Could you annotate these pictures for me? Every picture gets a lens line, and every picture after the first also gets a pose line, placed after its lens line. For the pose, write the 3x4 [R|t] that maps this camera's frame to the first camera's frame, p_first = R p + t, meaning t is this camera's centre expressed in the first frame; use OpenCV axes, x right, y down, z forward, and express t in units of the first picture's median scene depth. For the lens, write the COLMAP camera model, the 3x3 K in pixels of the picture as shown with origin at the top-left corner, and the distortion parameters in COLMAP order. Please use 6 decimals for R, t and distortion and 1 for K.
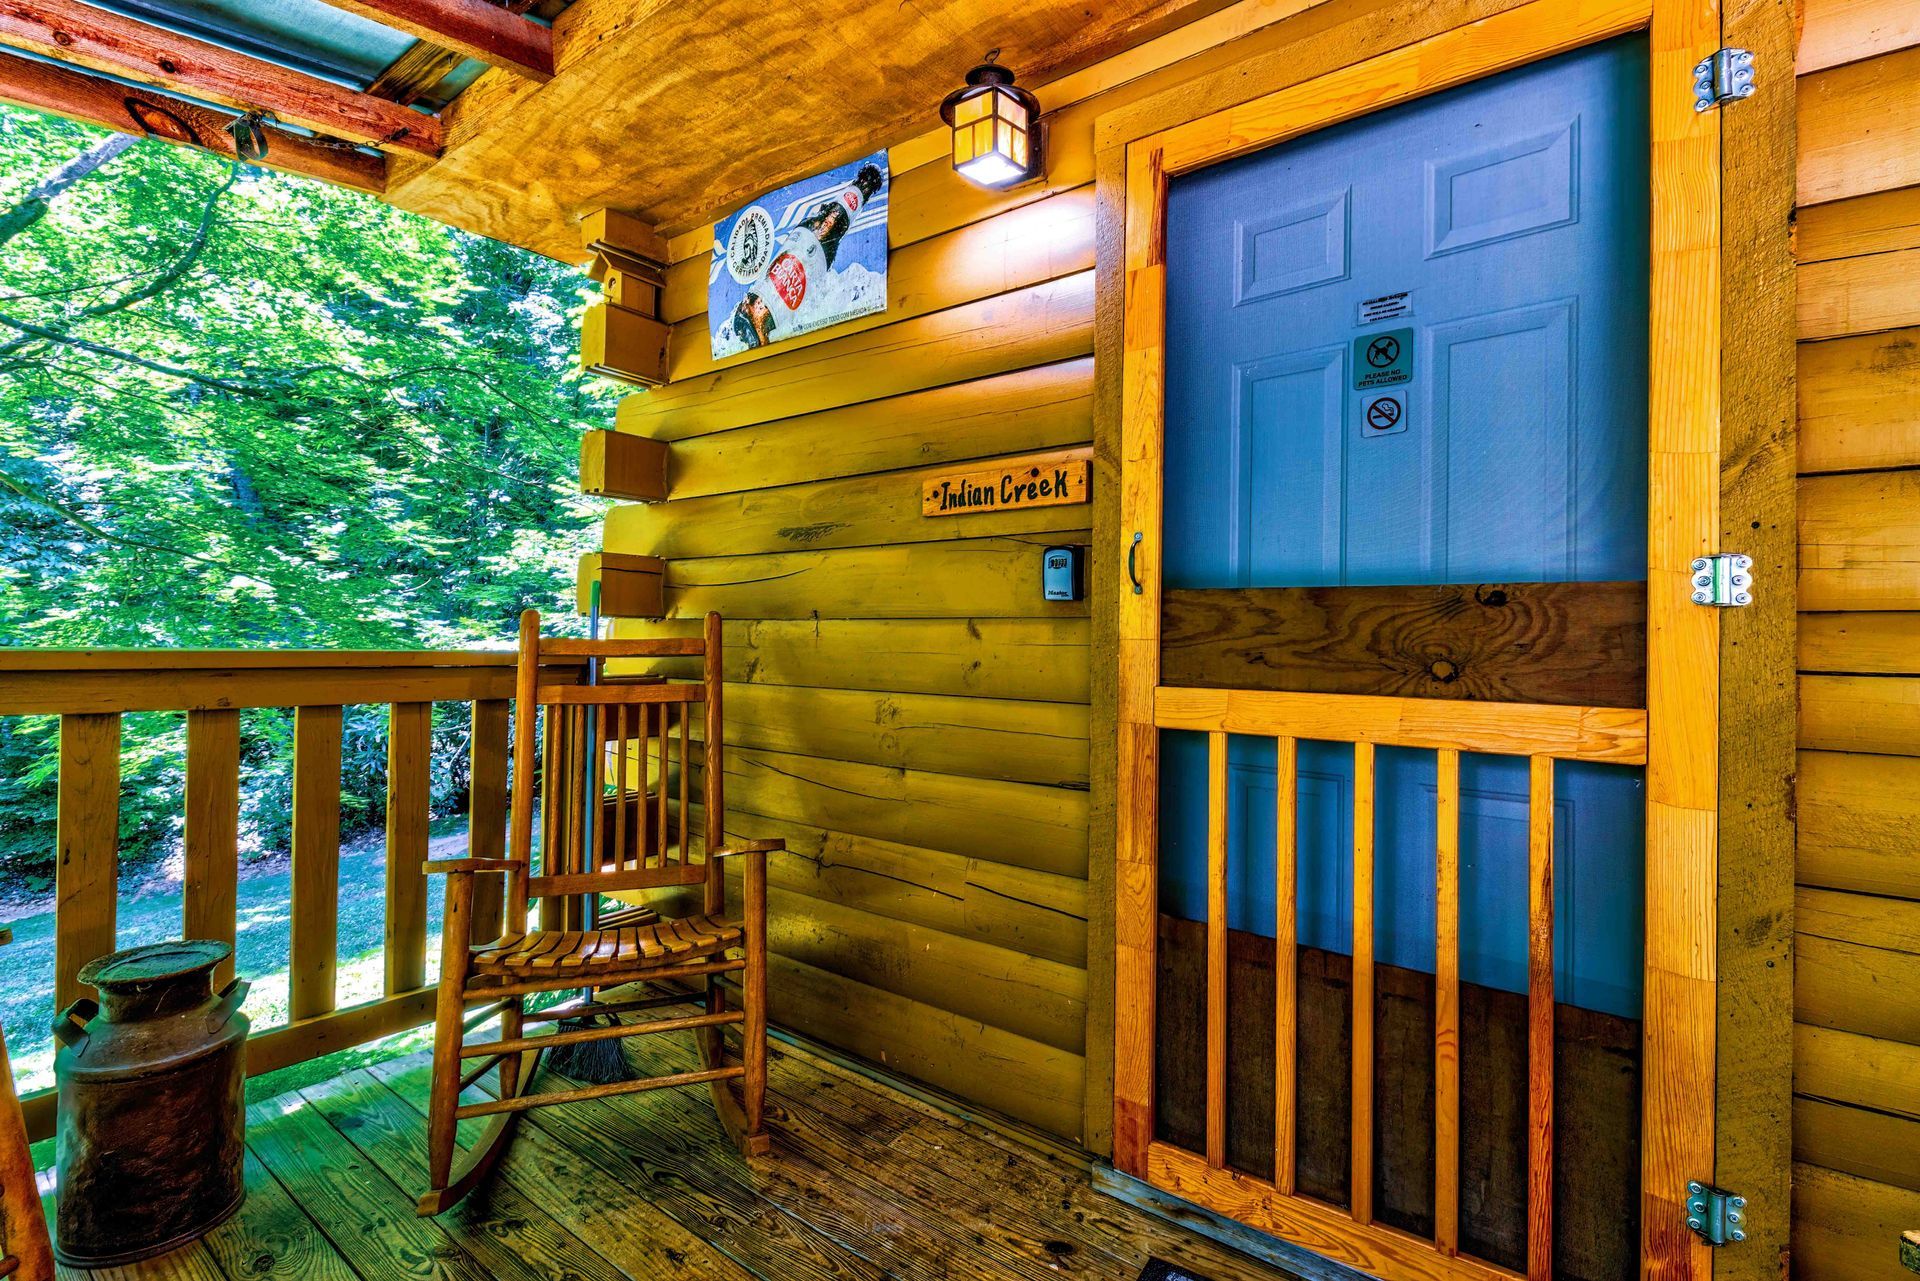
lens RADIAL K [[905.5, 0, 994.8], [0, 905.5, 621.6], [0, 0, 1]] dist [0.018084, -0.012214]
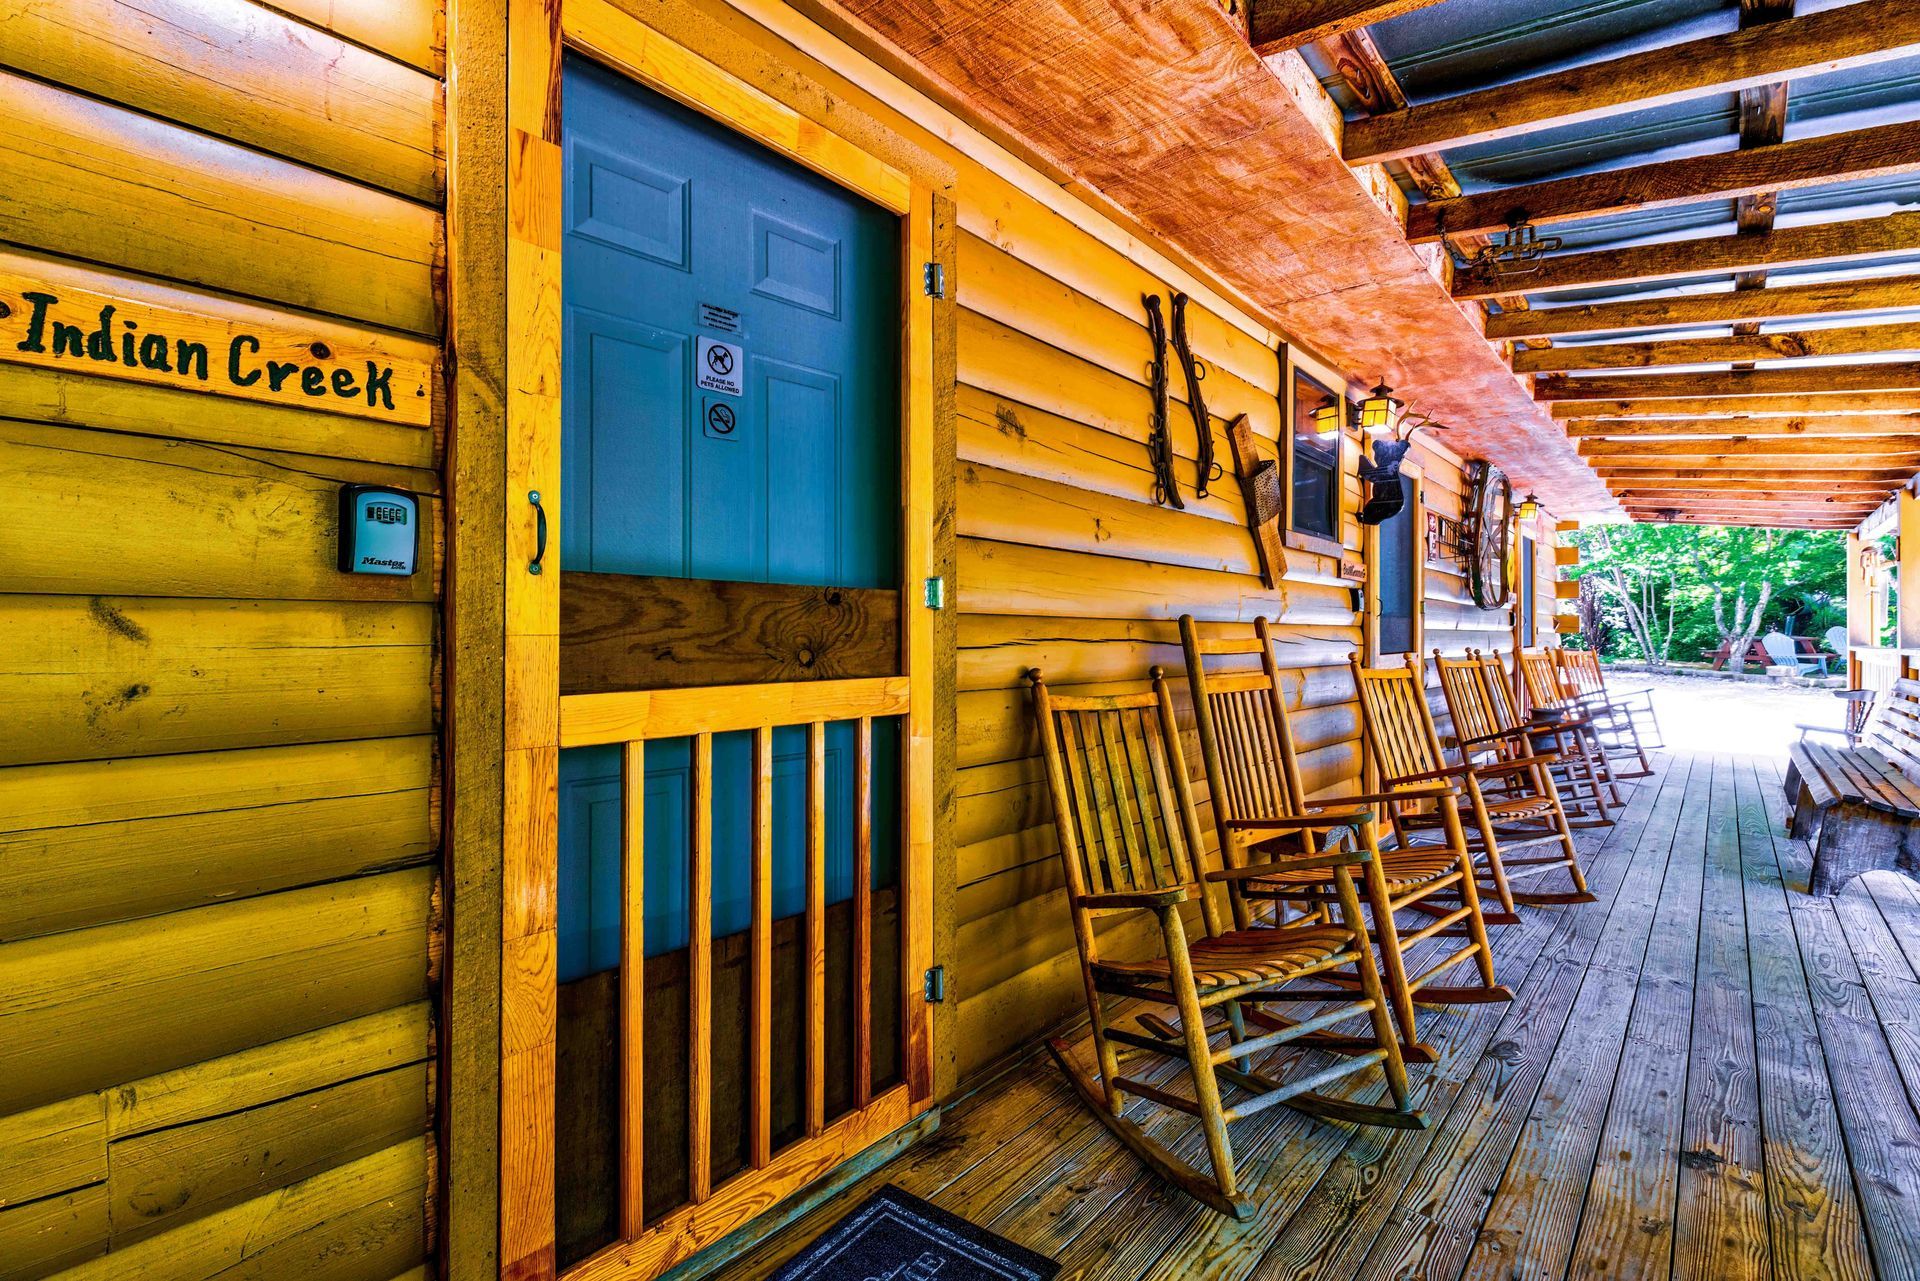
lens RADIAL K [[905.5, 0, 994.8], [0, 905.5, 621.6], [0, 0, 1]] dist [0.018084, -0.012214]
pose [[0.031690, -0.000803, 0.999497, -0.602883], [-0.018011, 0.999837, 0.001375, 0.000733], [-0.999335, -0.018046, 0.031670, 0.625055]]
